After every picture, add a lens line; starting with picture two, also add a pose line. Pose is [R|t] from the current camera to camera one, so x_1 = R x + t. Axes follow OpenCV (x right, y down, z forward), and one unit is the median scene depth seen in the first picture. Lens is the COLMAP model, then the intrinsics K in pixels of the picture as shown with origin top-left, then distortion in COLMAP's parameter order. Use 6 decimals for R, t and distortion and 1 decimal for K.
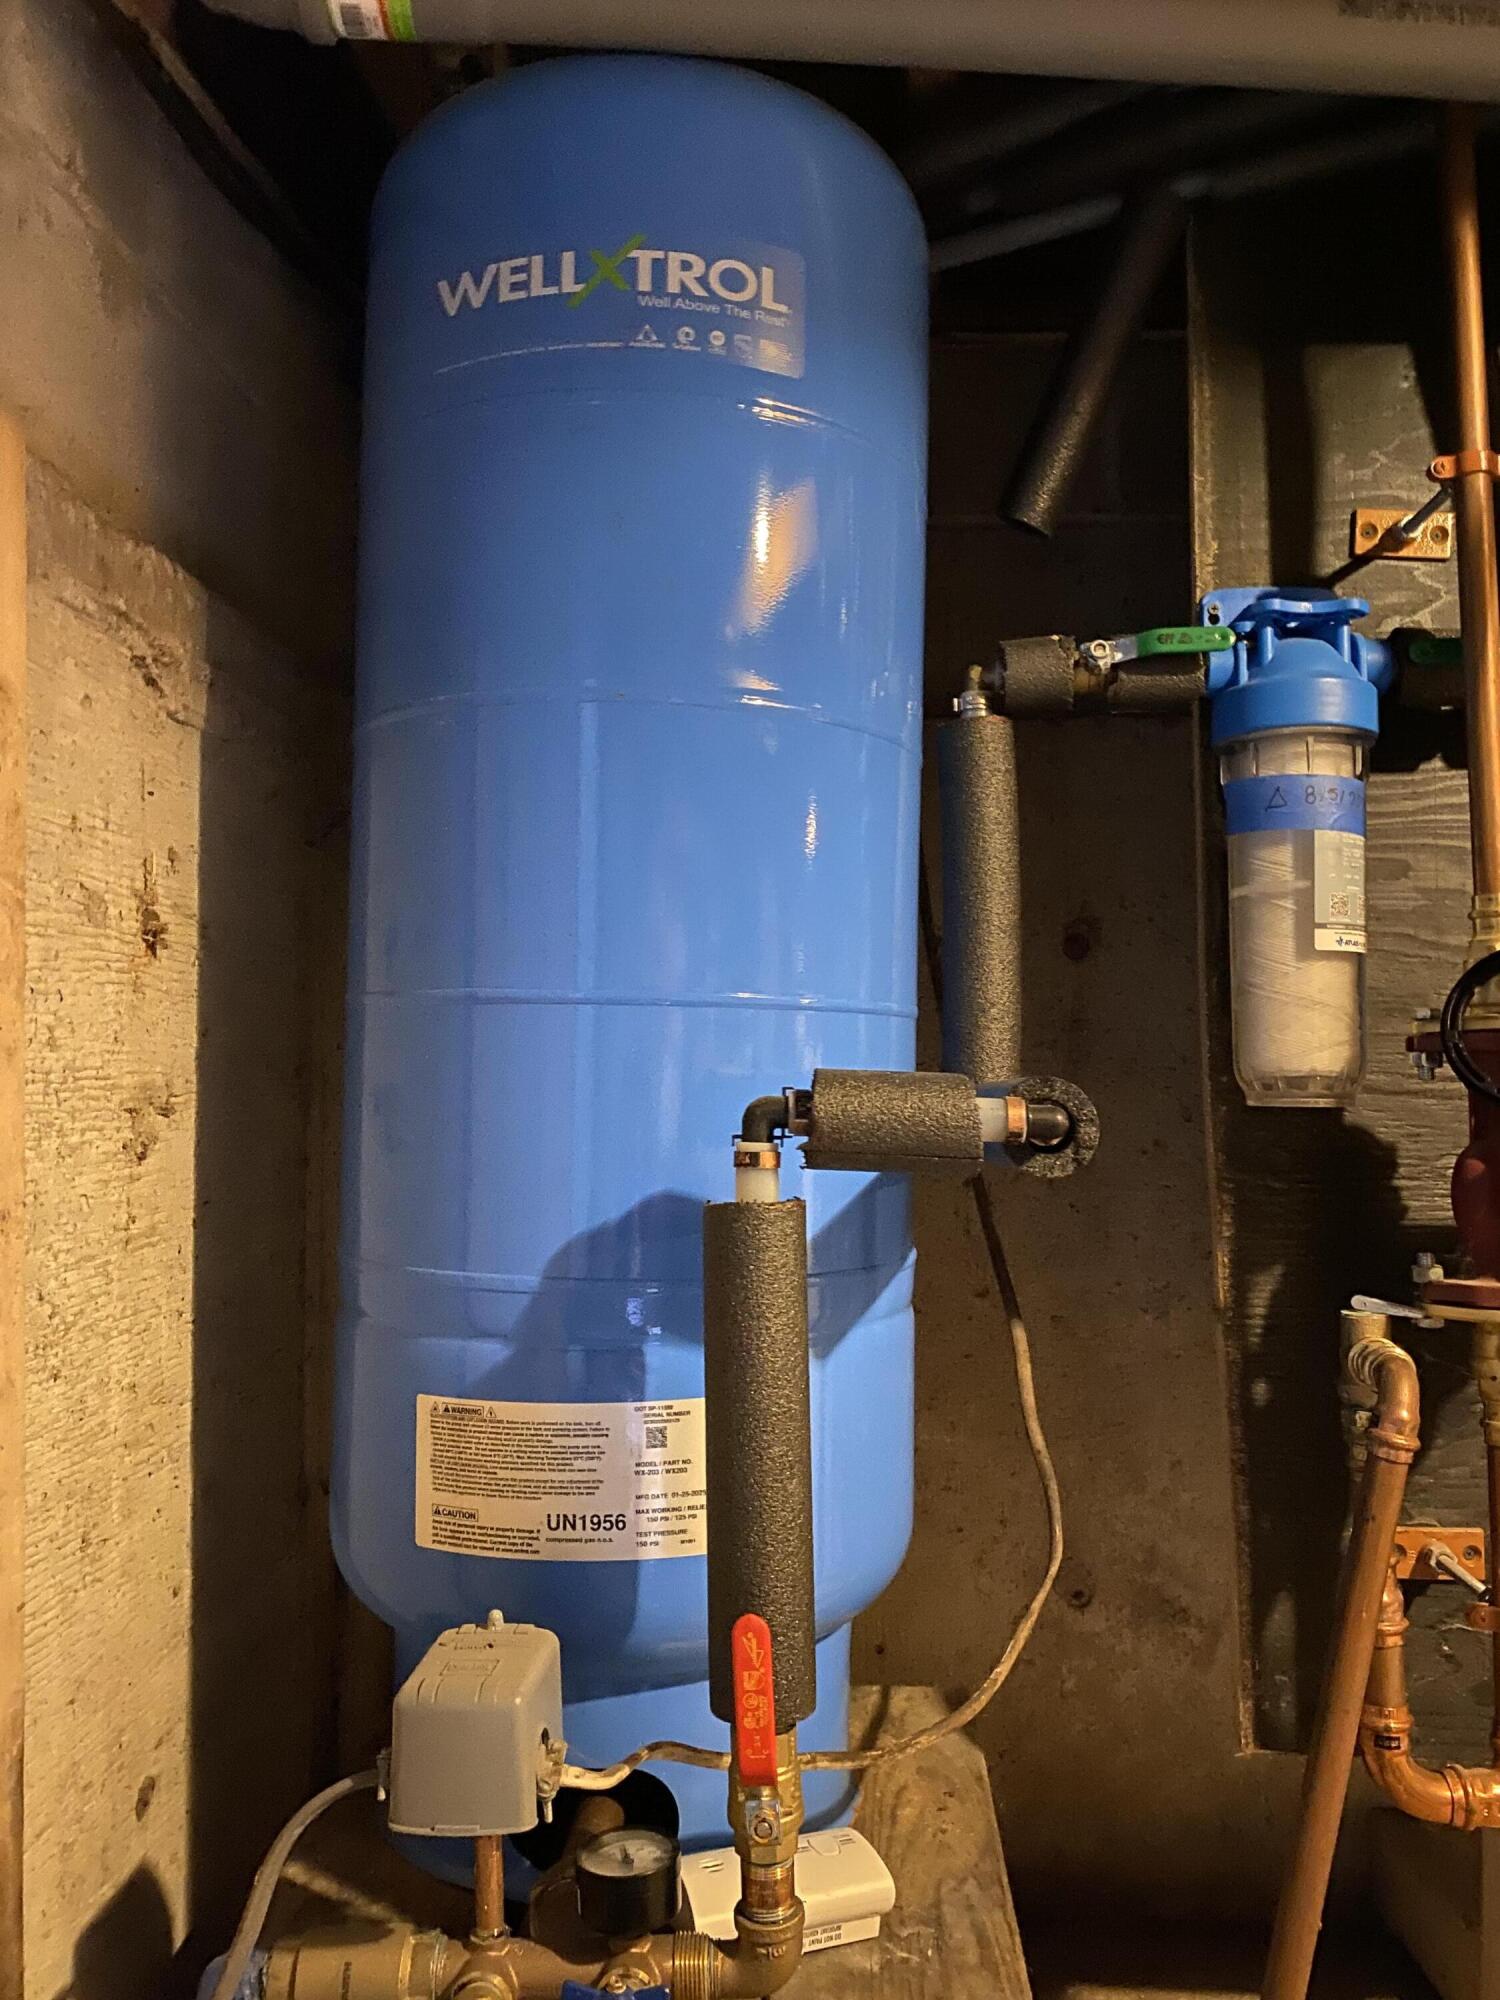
lens RADIAL K [[1518.5, 0, 750.0], [0, 1518.5, 1000.0], [0, 0, 1]] dist [-0.033547, -0.002723]
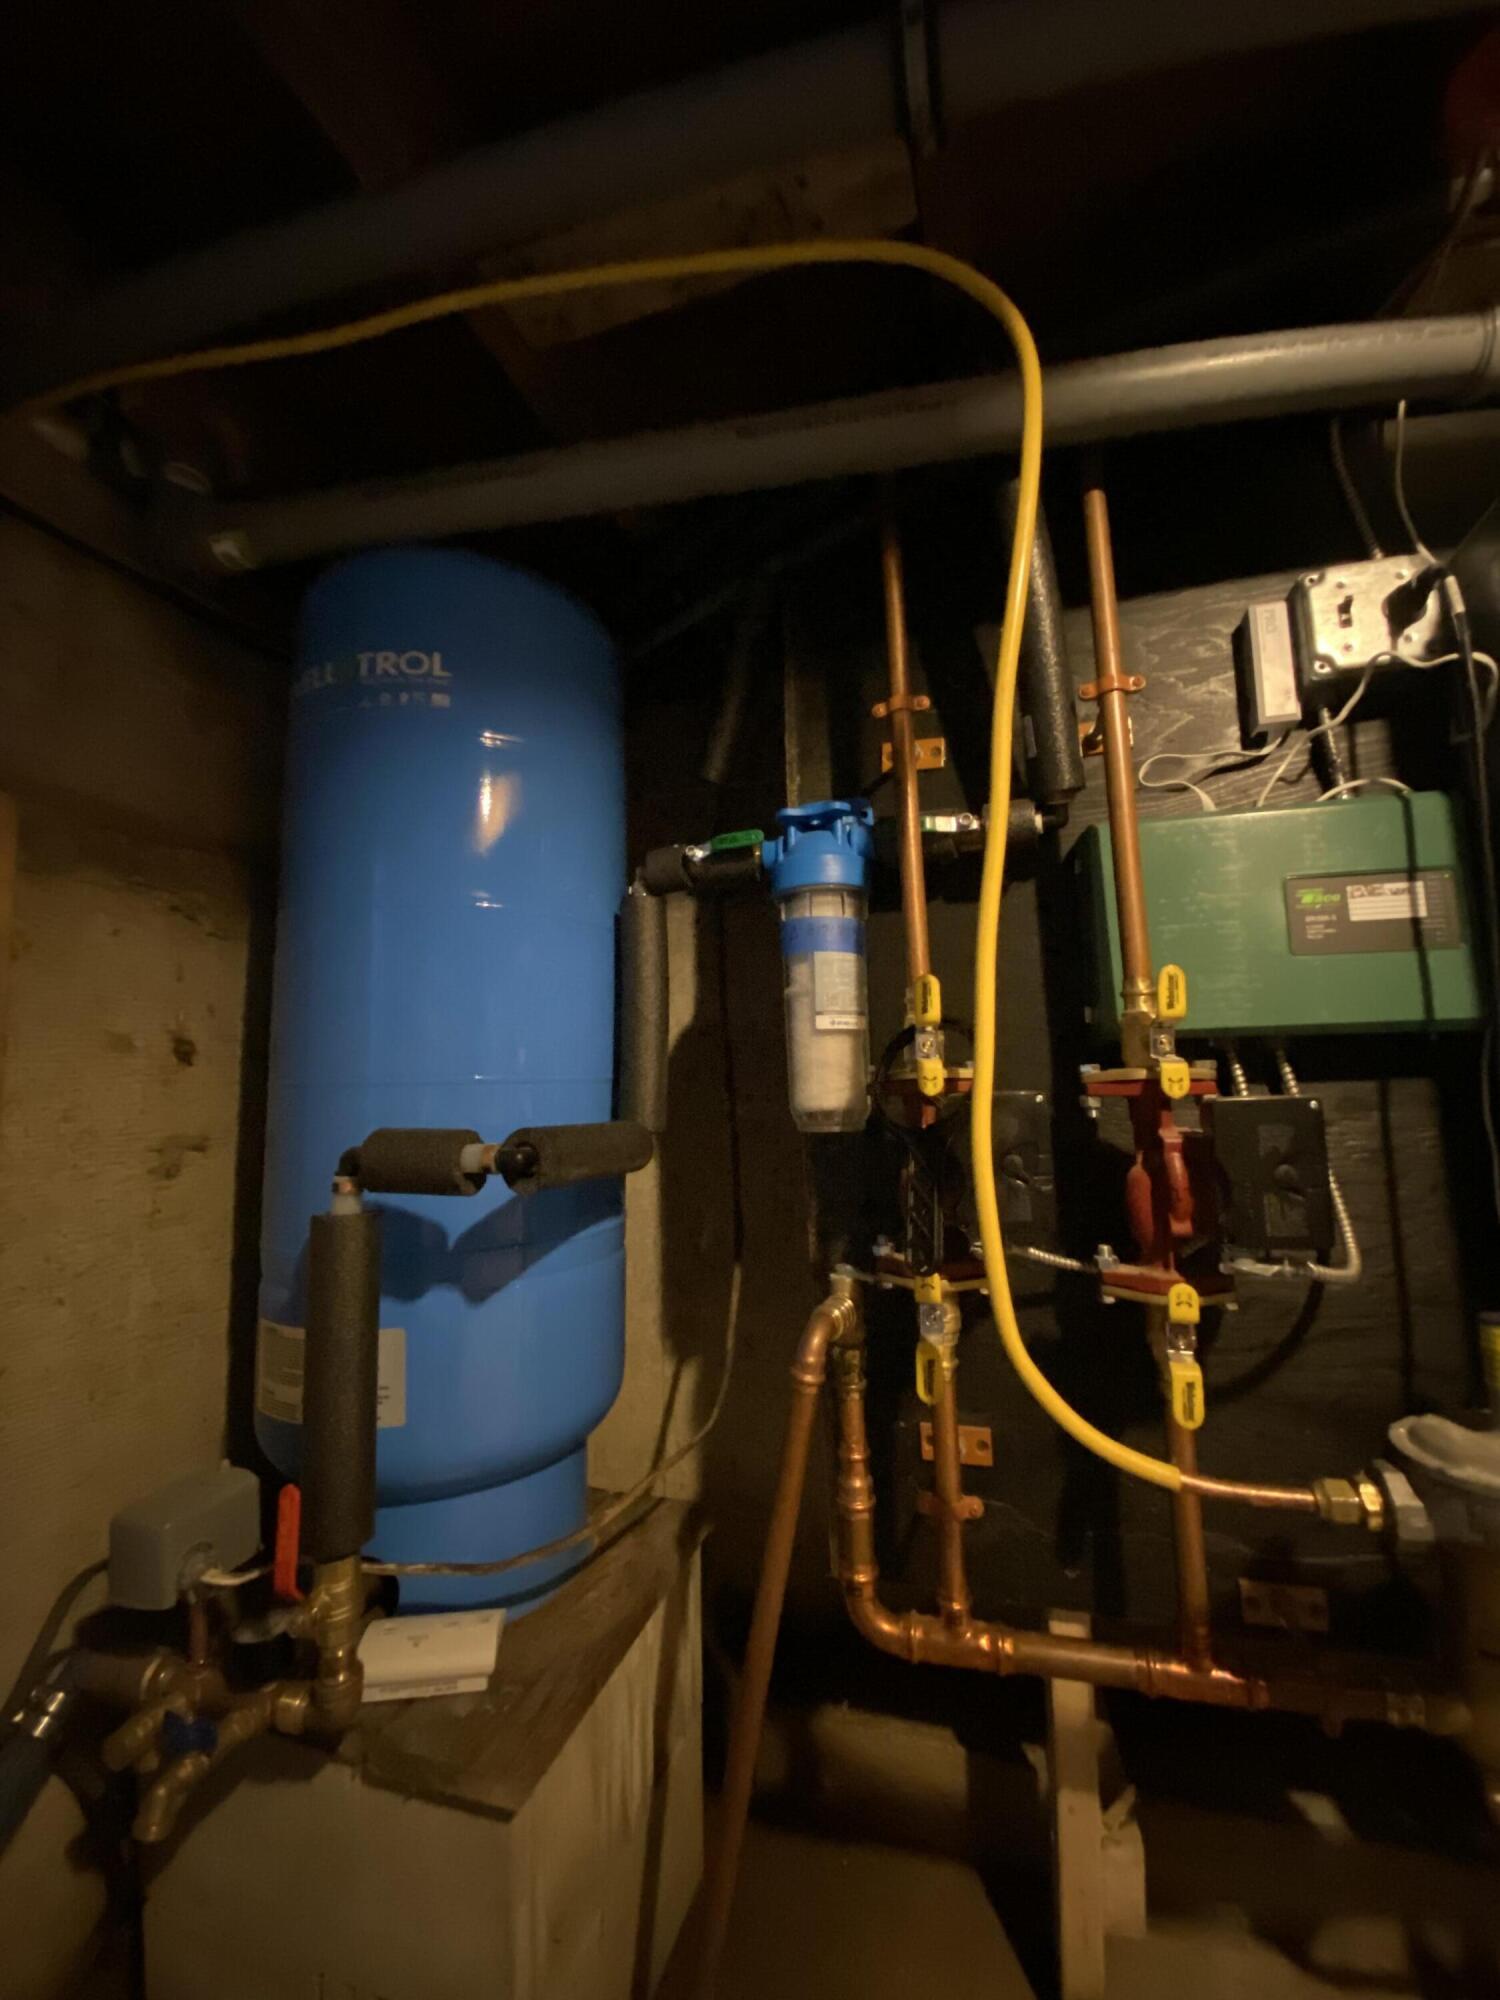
lens RADIAL K [[802.1, 0, 750.9], [0, 802.1, 992.6], [0, 0, 1]] dist [0.002032, -0.016019]
pose [[0.974566, -0.058966, -0.216203, 0.484487], [0.043401, 0.996159, -0.076051, -0.012217], [0.219857, 0.064733, 0.973382, 0.190759]]
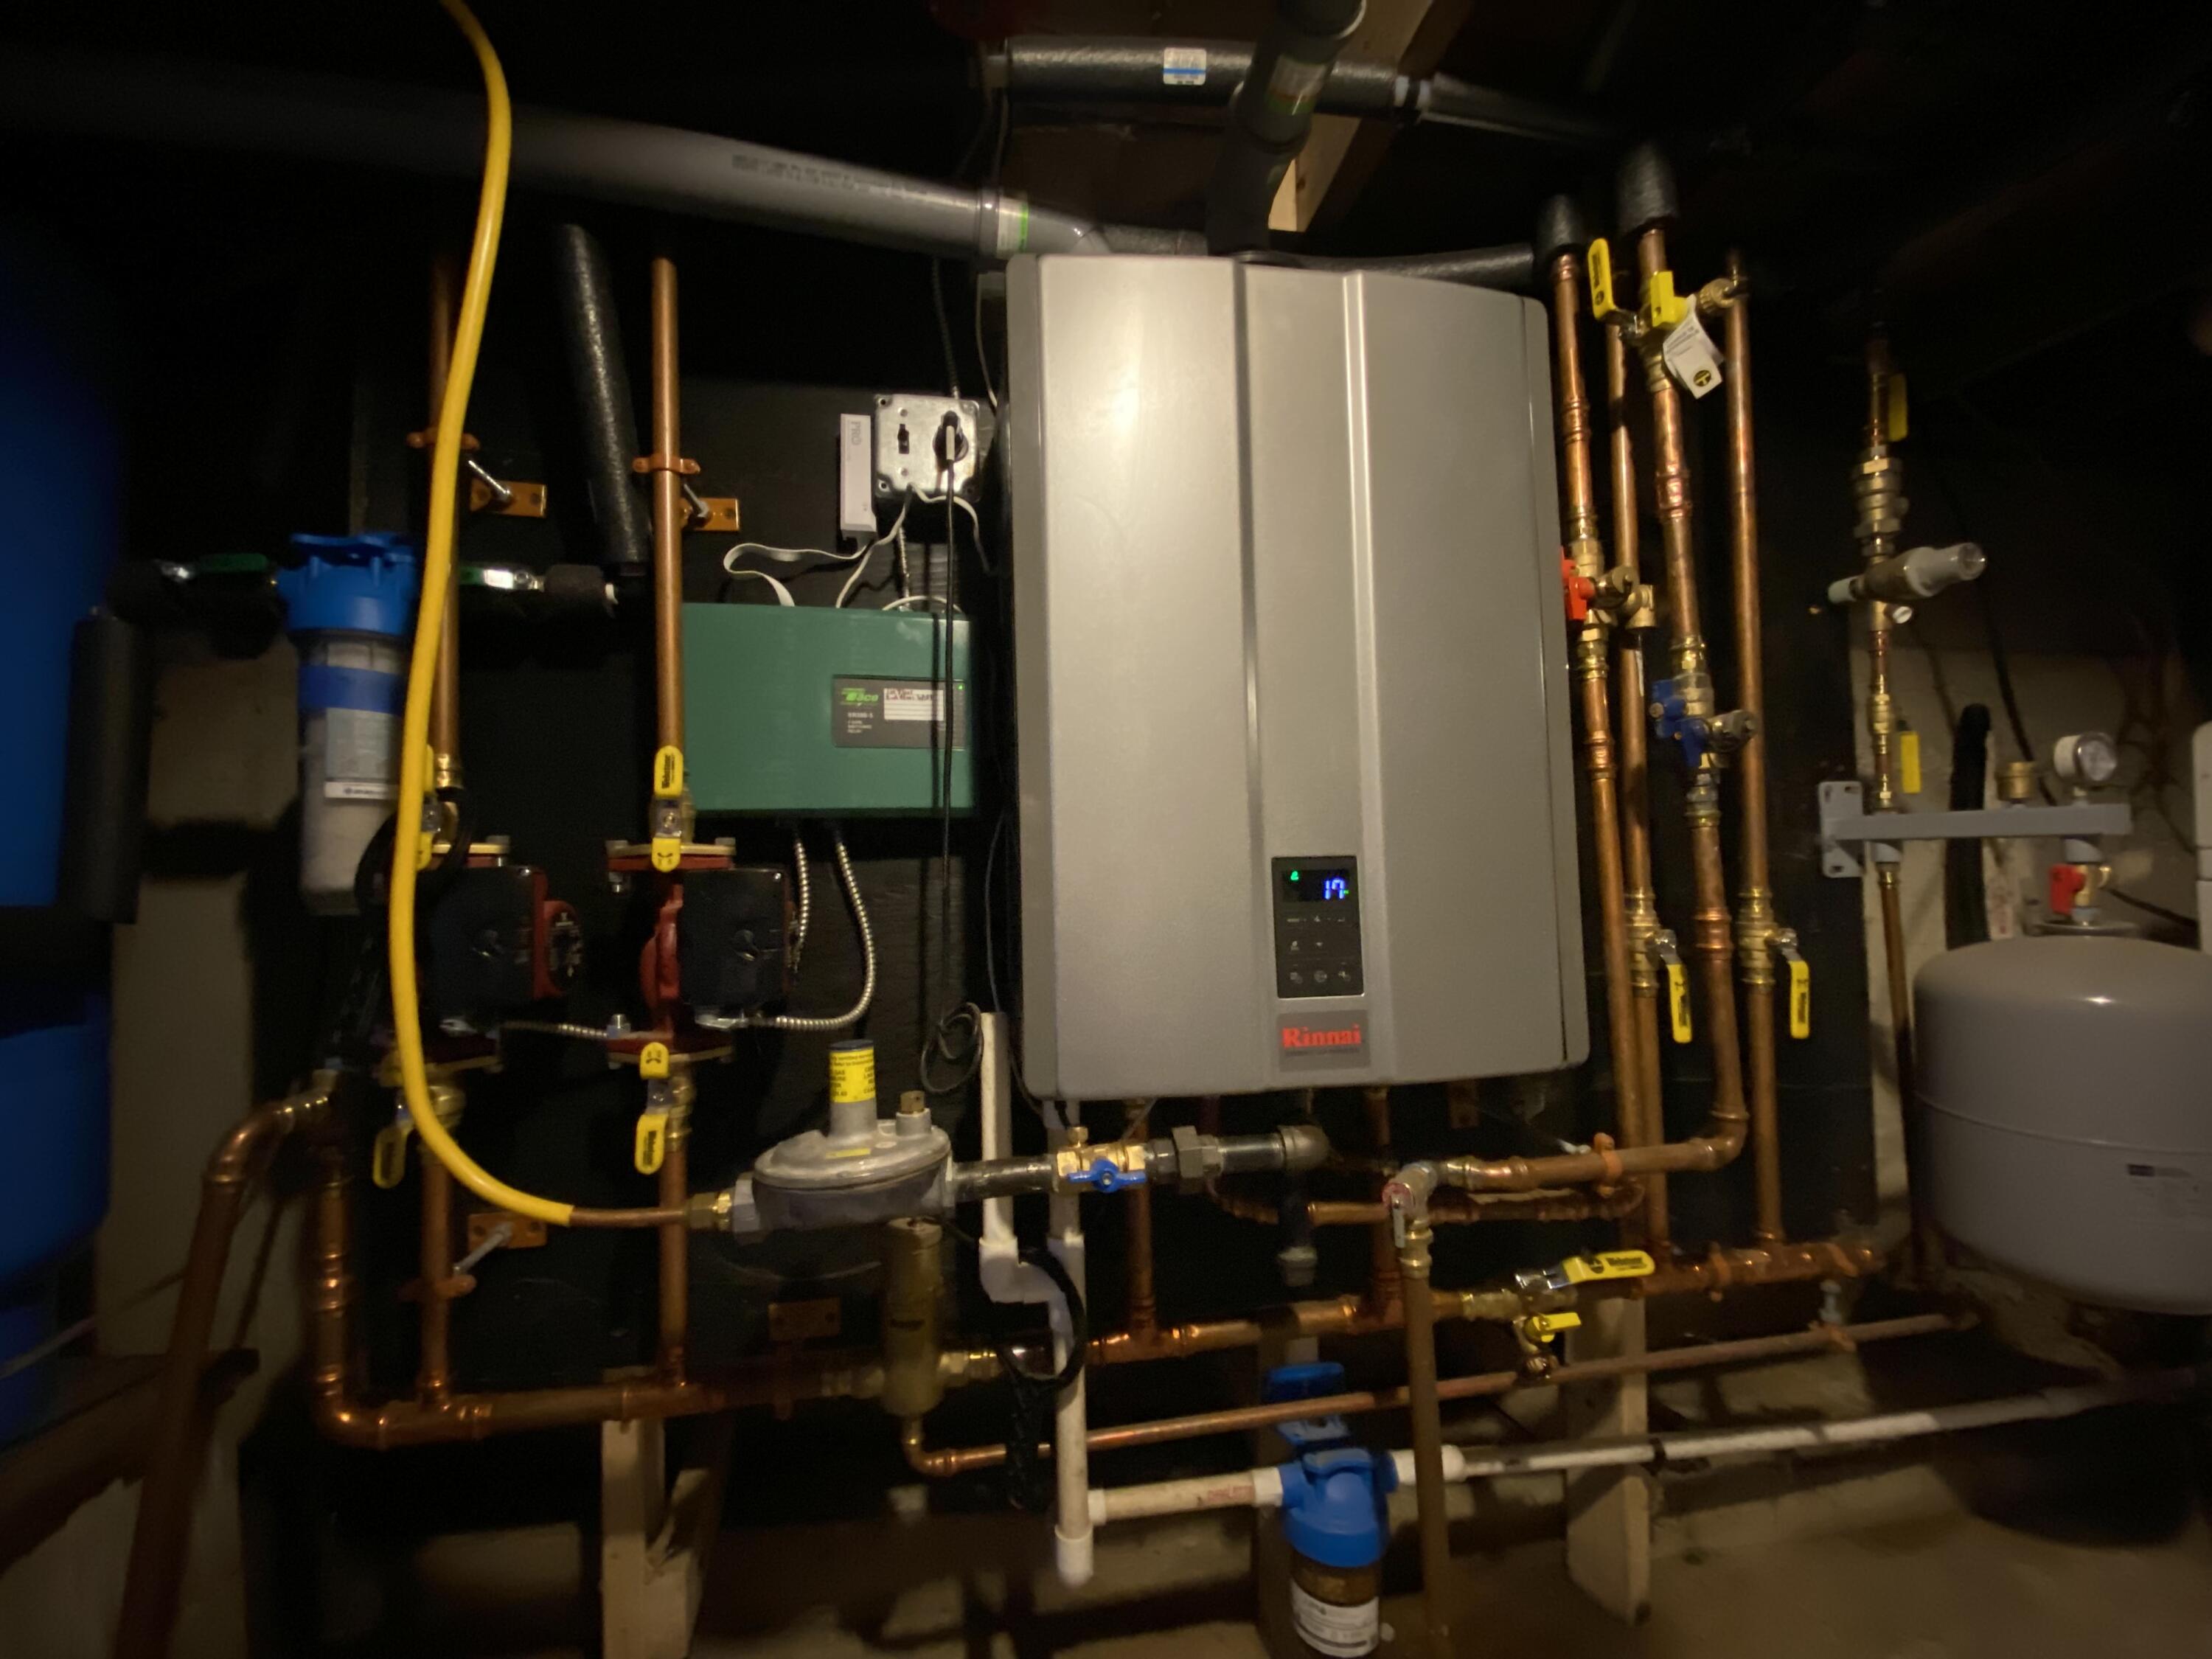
lens RADIAL K [[887.1, 0, 1101.2], [0, 887.1, 833.1], [0, 0, 1]] dist [0.002032, -0.016019]
pose [[0.966693, -0.019504, 0.255194, 0.834599], [0.018798, 0.999810, 0.005205, 0.007778], [-0.255247, -0.000235, 0.966876, 0.072684]]
